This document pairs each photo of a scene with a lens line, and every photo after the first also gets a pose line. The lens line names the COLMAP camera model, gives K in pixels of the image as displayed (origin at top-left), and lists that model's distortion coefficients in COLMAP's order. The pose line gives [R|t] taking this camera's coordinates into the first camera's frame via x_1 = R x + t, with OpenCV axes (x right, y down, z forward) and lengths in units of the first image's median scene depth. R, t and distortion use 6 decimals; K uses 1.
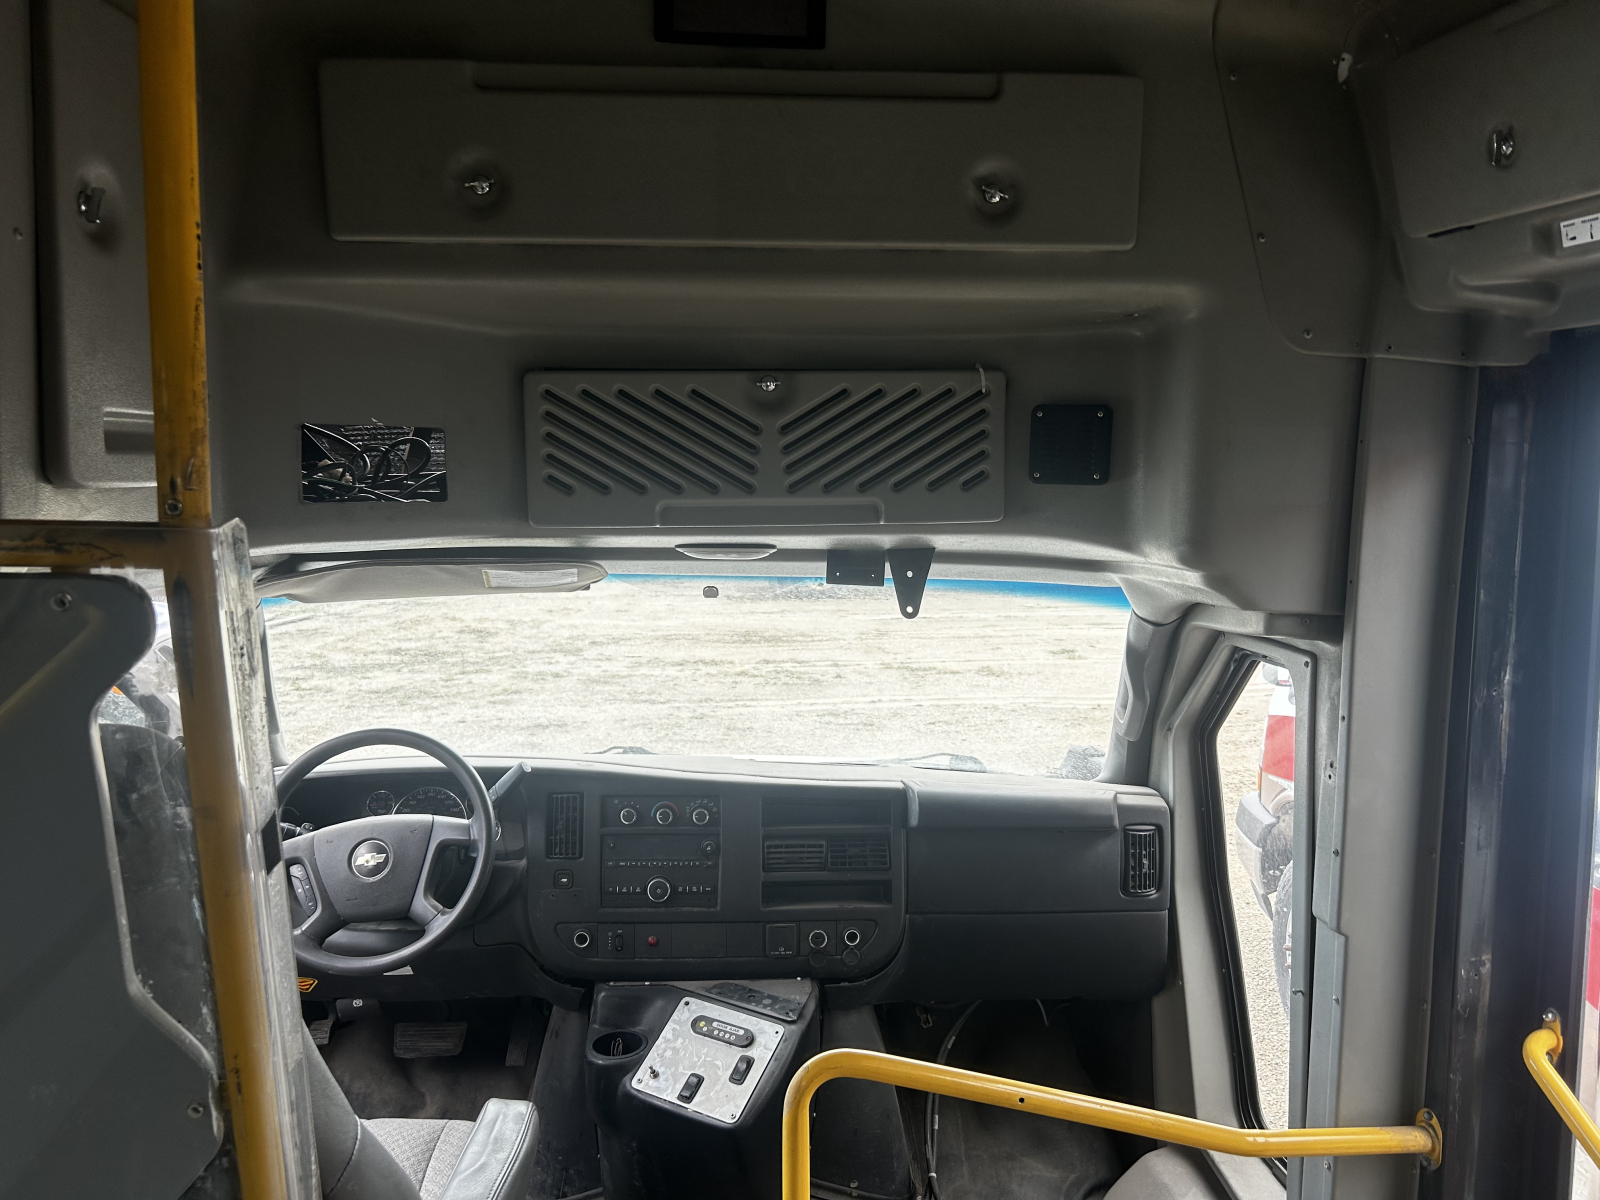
lens RADIAL K [[1147.4, 0, 800.0], [0, 1147.4, 600.0], [0, 0, 1]] dist [0.076196, -0.112594]
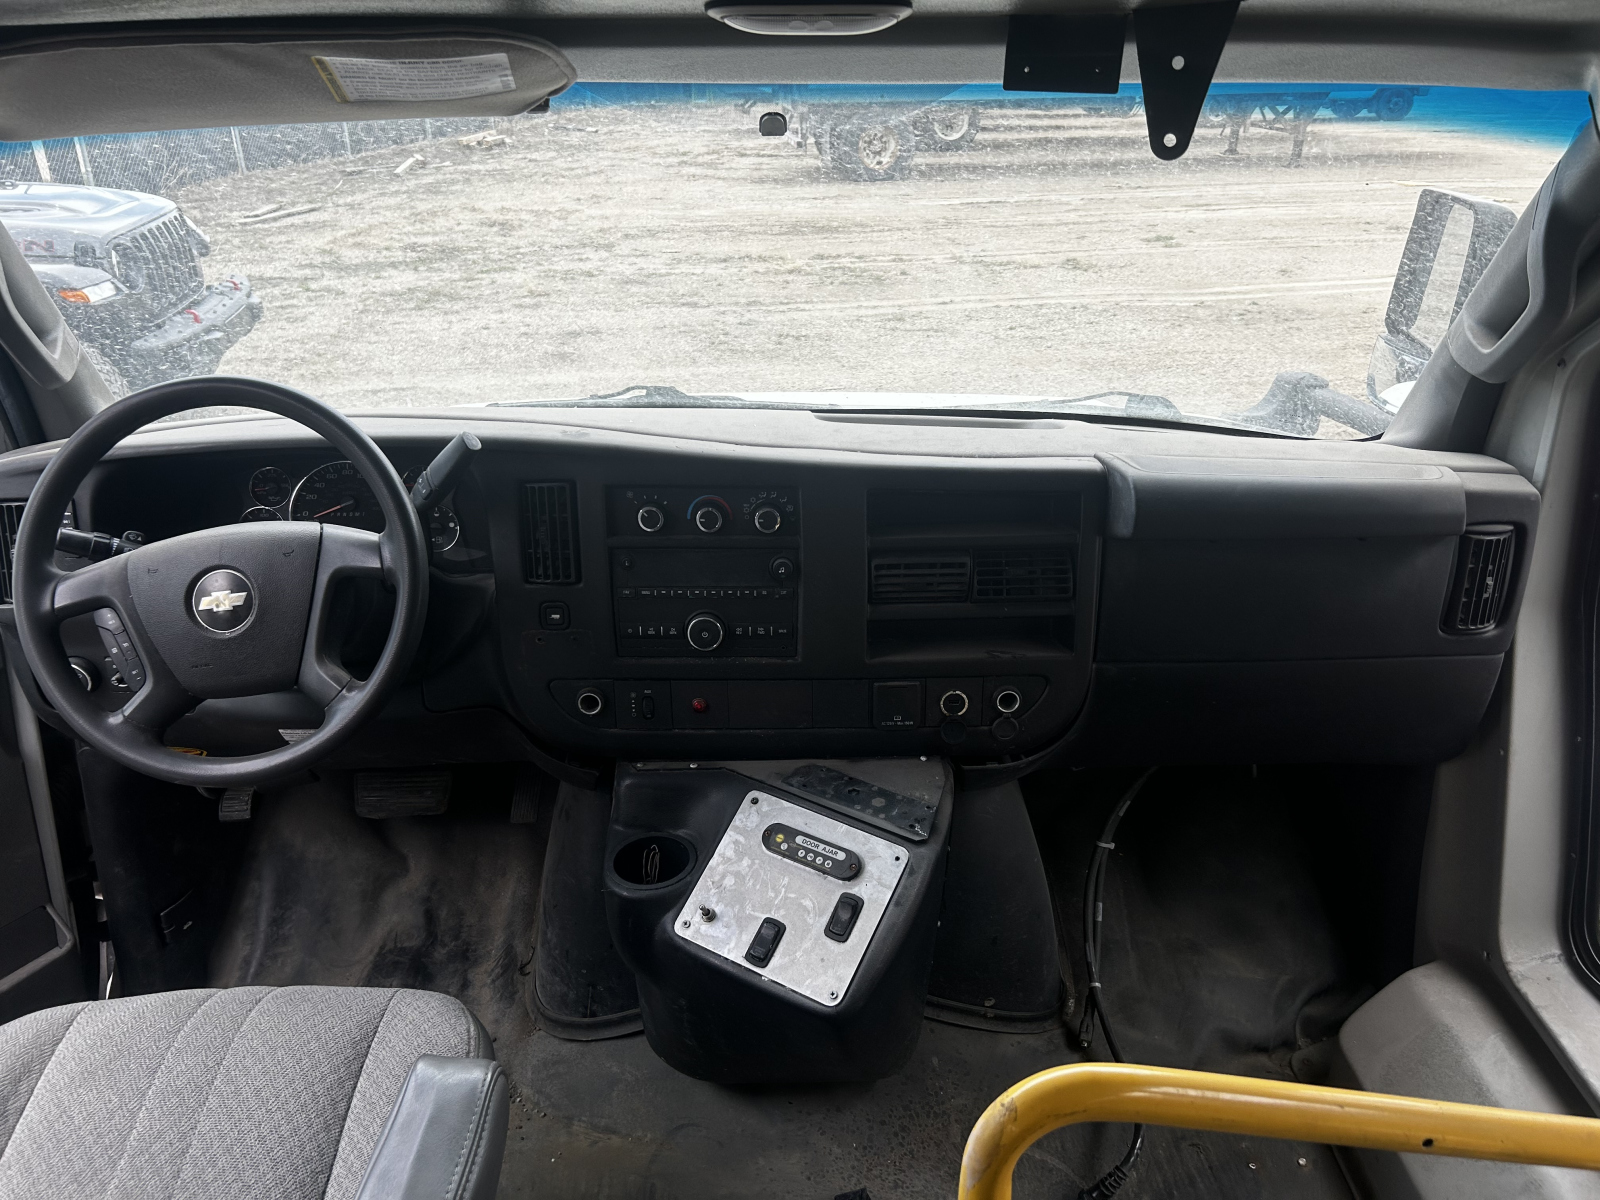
lens RADIAL K [[1147.4, 0, 800.0], [0, 1147.4, 600.0], [0, 0, 1]] dist [0.076196, -0.112594]
pose [[0.999134, 0.001978, -0.041554, -0.040148], [0.012092, 0.941937, 0.335573, 0.021854], [0.039805, -0.335785, 0.941097, 0.379066]]
